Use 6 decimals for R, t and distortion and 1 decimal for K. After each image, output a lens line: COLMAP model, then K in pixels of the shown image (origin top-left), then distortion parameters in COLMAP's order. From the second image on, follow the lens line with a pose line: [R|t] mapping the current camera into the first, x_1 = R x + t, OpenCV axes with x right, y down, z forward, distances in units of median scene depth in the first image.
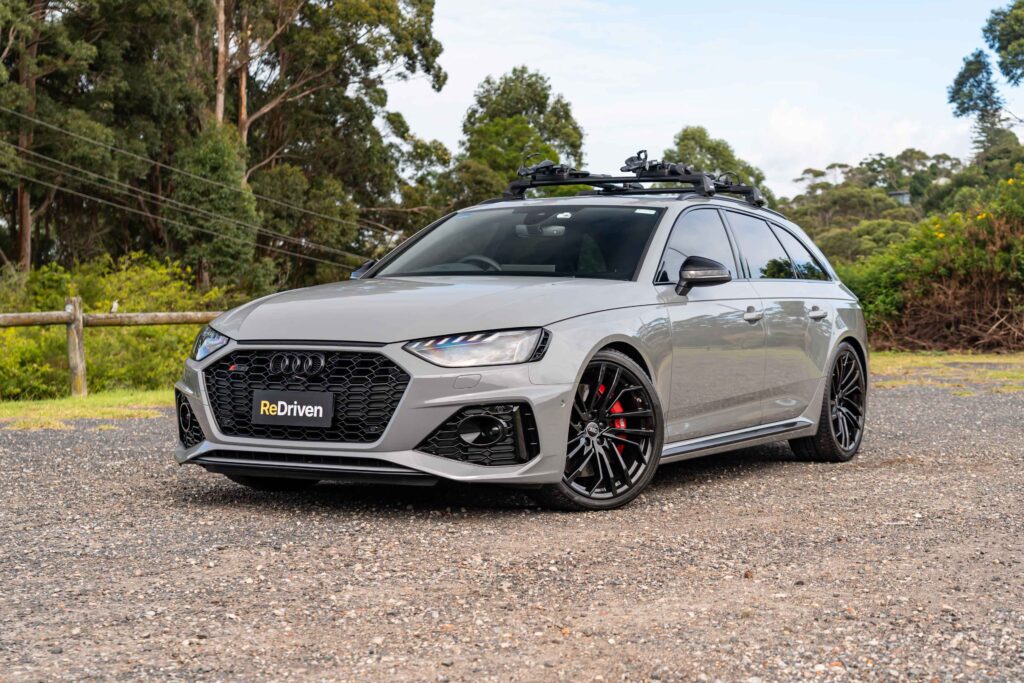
lens RADIAL K [[1644.8, 0, 512.0], [0, 1644.8, 341.5], [0, 0, 1]] dist [0.023701, 0.111809]
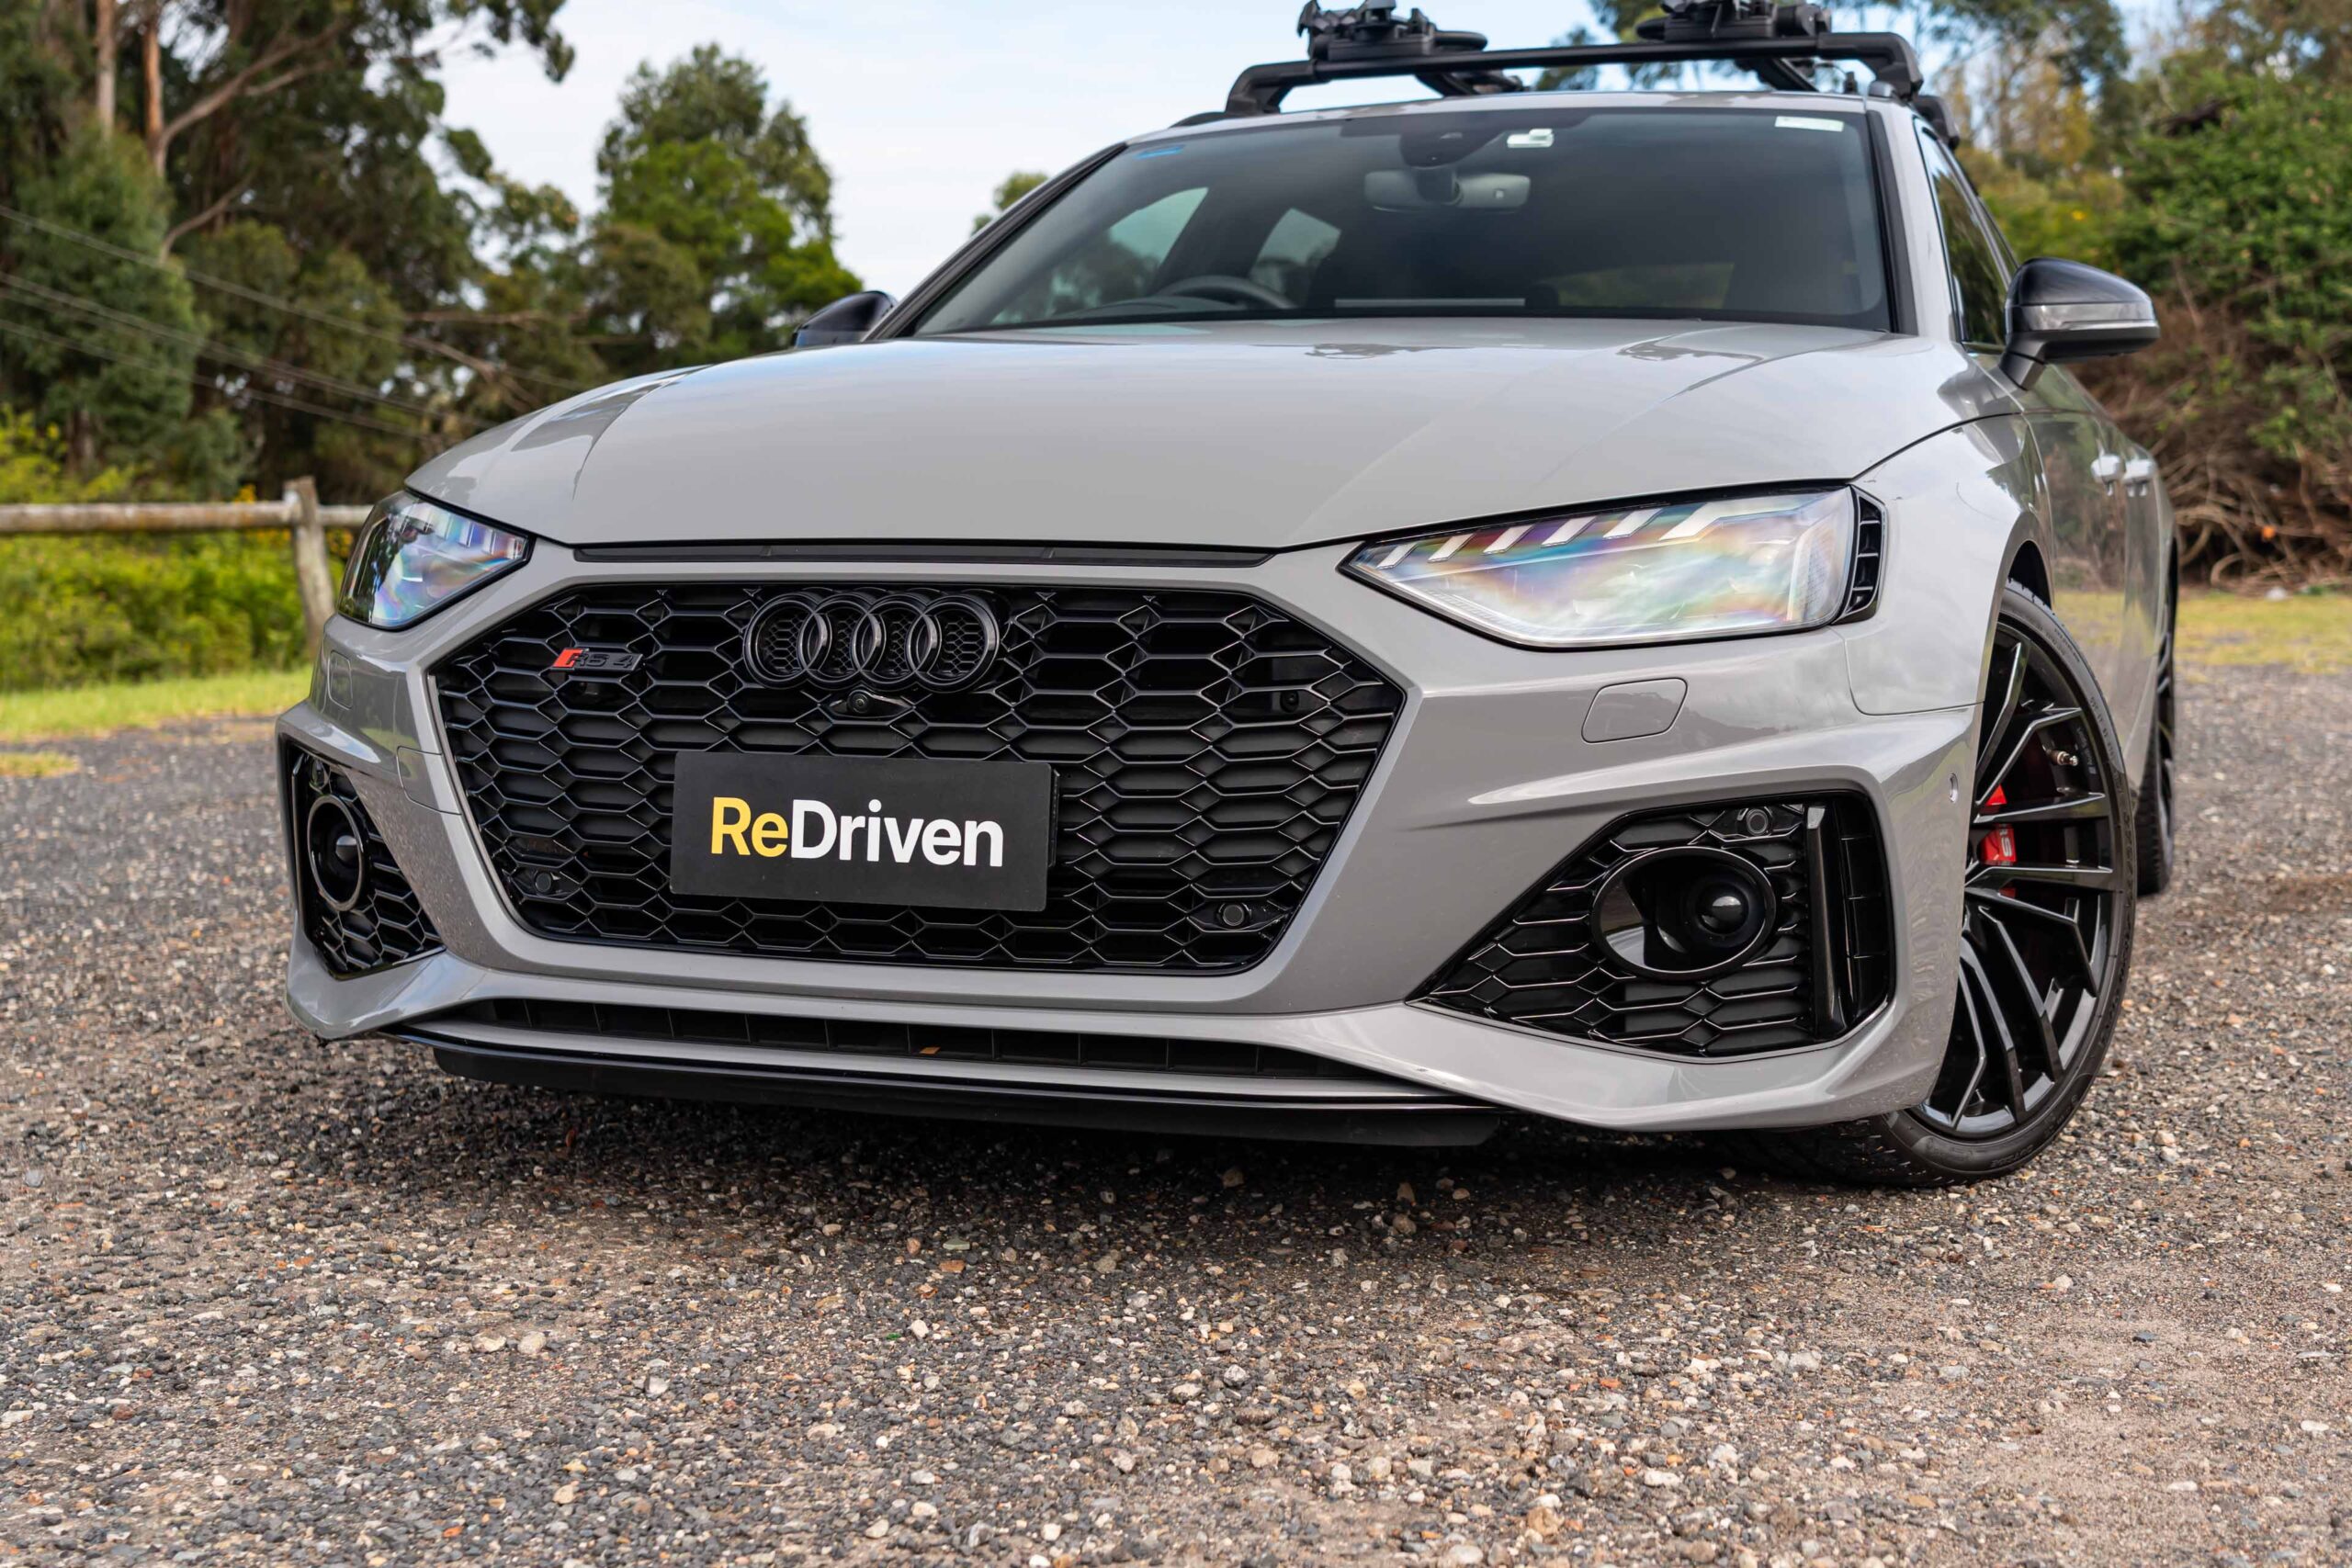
lens RADIAL K [[3106.5, 0, 1184.4], [0, 3106.5, 741.7], [0, 0, 1]] dist [0.061548, 0.055635]
pose [[0.988260, -0.015369, 0.152004, -0.150219], [0.007243, 0.998522, 0.053871, 0.004189], [-0.152607, -0.052137, 0.986911, 0.535822]]
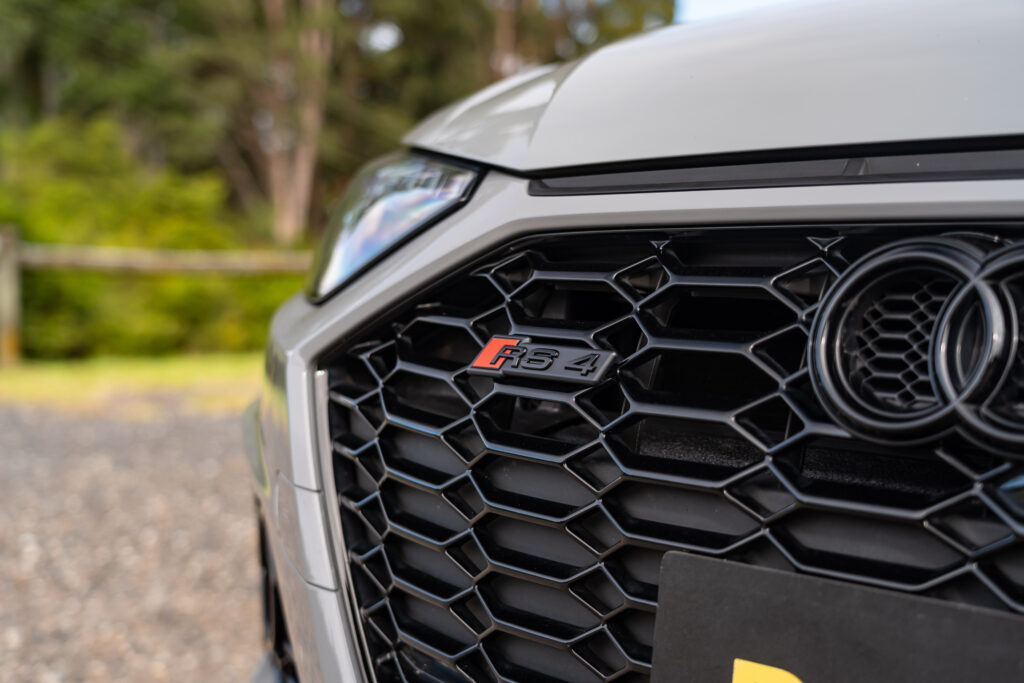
lens RADIAL K [[1306.6, 0, 513.7], [0, 1306.6, 356.2], [0, 0, 1]] dist [0.079960, 0.006081]
pose [[0.985256, 0.031565, -0.168149, -0.149635], [-0.024805, 0.998803, 0.042156, 0.011442], [0.169278, -0.037364, 0.984860, 0.892309]]
